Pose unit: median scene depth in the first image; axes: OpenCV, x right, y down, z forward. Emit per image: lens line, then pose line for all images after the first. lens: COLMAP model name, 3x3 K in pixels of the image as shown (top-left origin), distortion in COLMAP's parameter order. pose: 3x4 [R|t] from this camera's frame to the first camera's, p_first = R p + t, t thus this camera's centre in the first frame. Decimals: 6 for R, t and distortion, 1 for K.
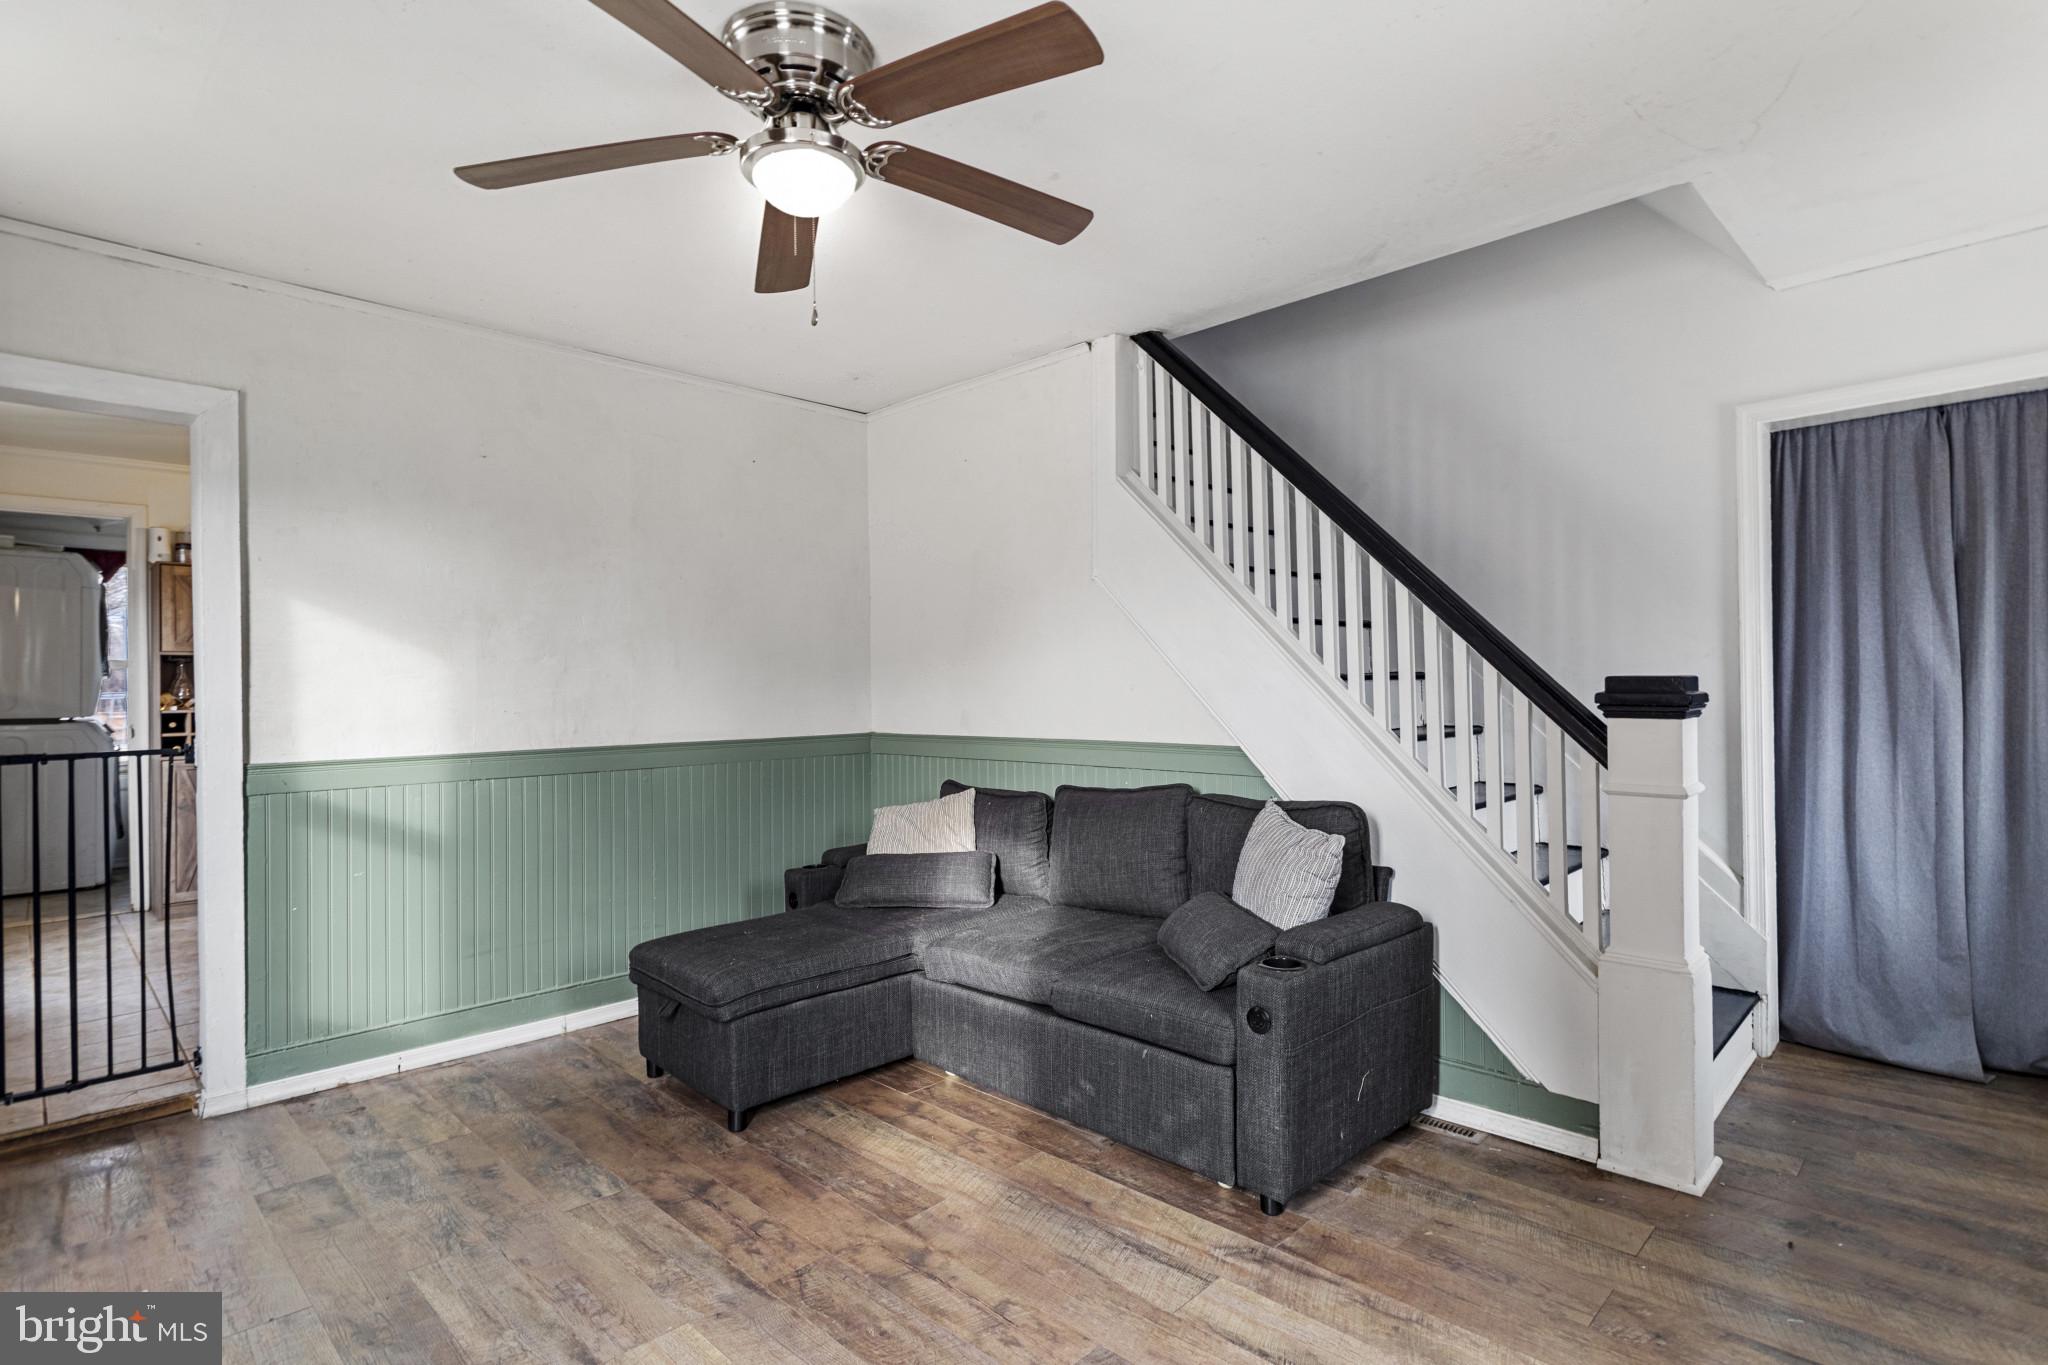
lens RADIAL K [[972.1, 0, 1030.5], [0, 972.1, 680.4], [0, 0, 1]] dist [-0.001745, 0.001016]
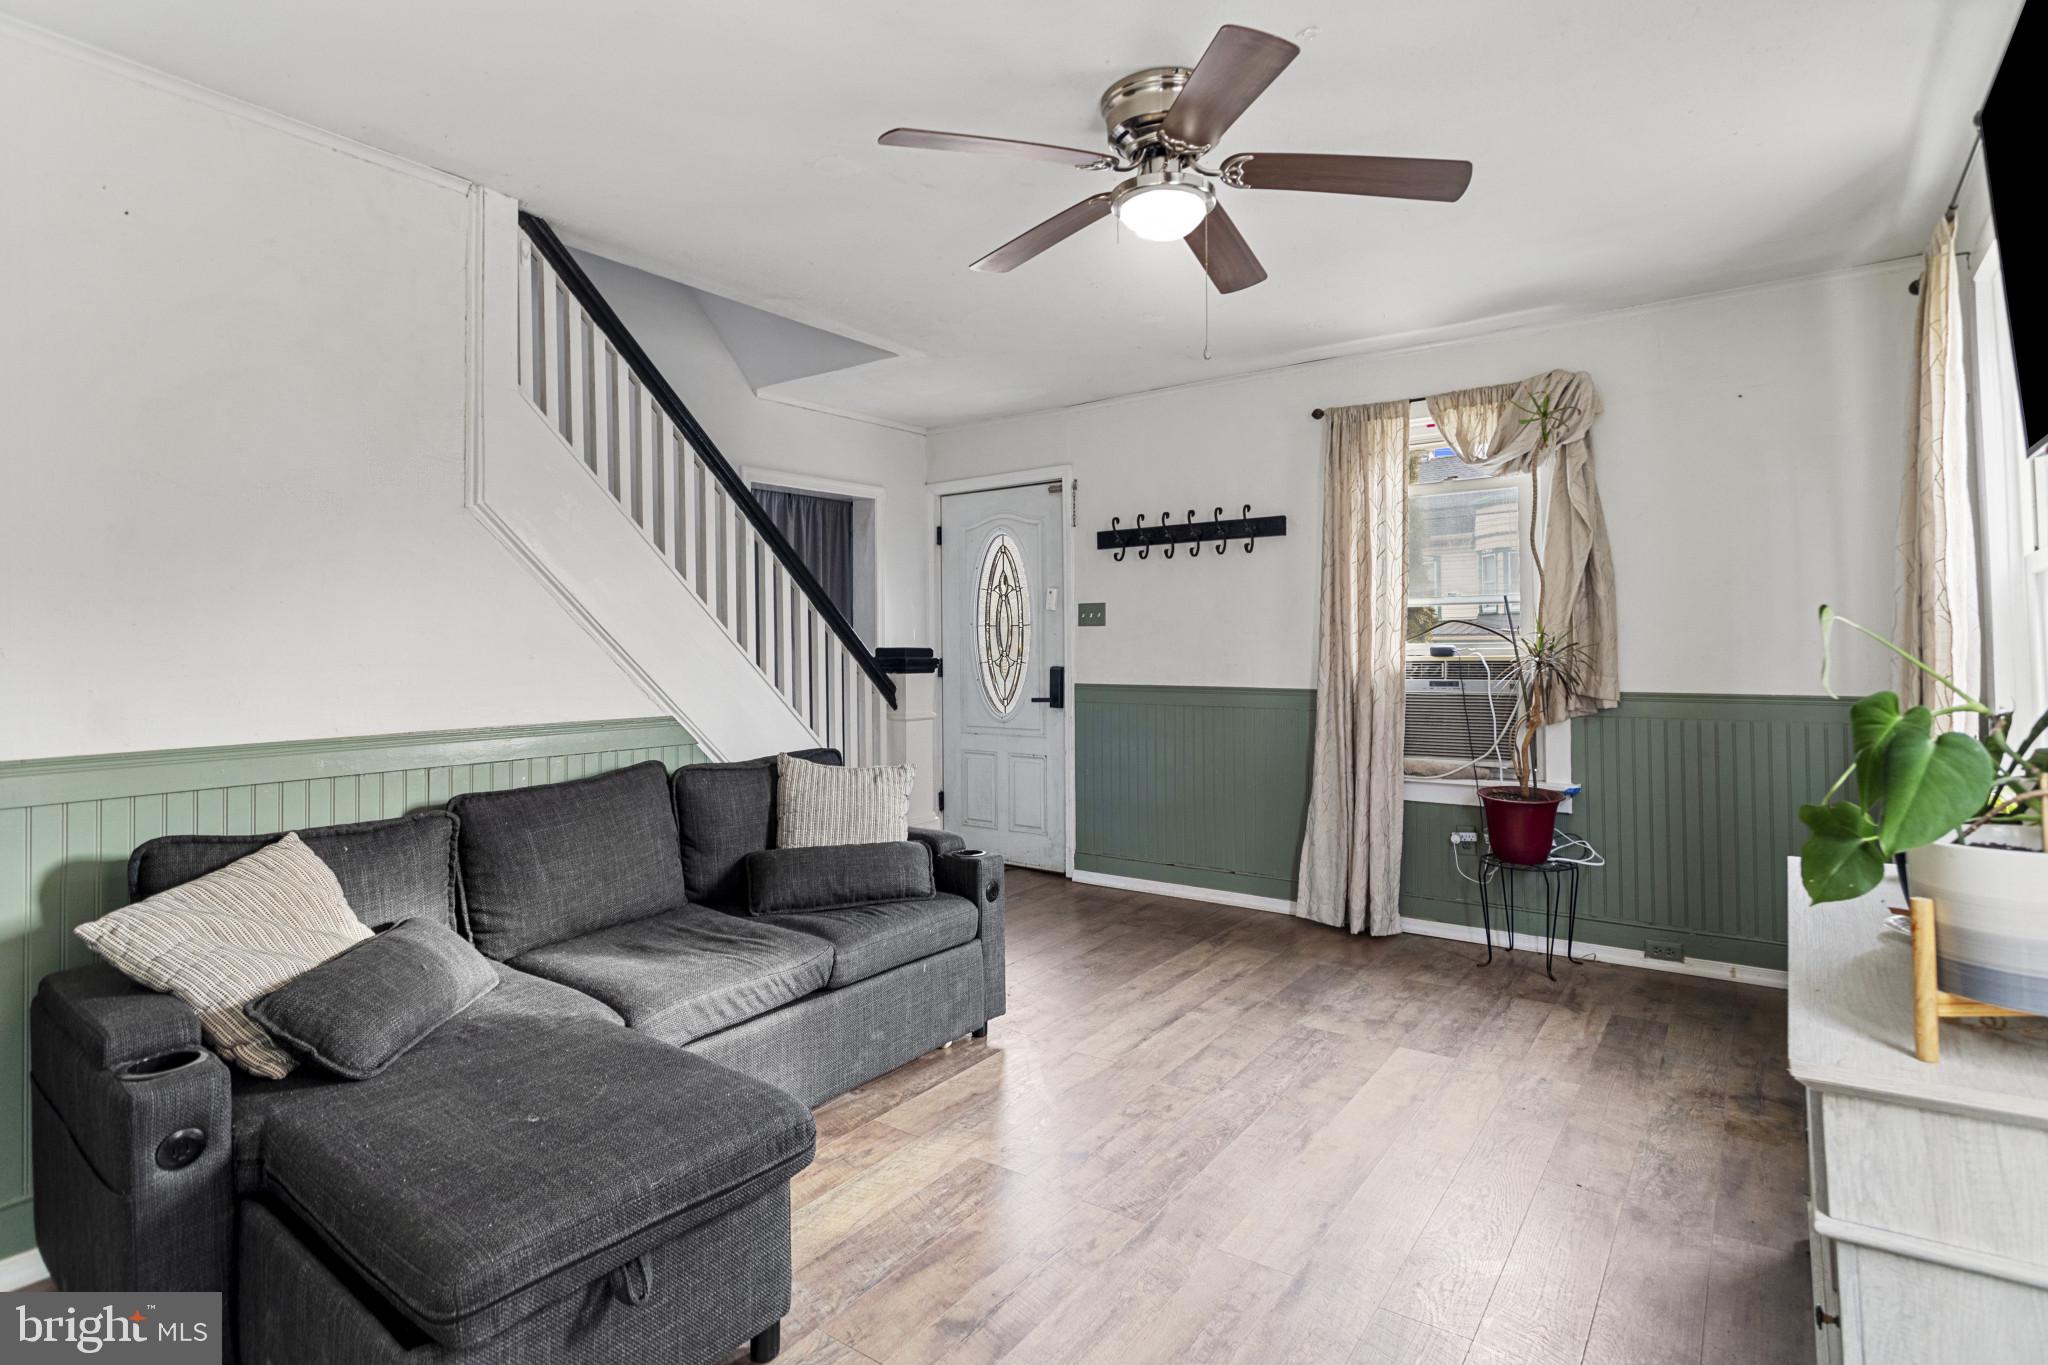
lens RADIAL K [[995.0, 0, 1024.9], [0, 995.0, 626.8], [0, 0, 1]] dist [-0.000147, 0.000233]
pose [[-0.111044, 0.037731, 0.993099, -0.987715], [0.002808, 0.999287, -0.037652, 0.021570], [-0.993812, -0.001392, -0.111071, 0.922474]]
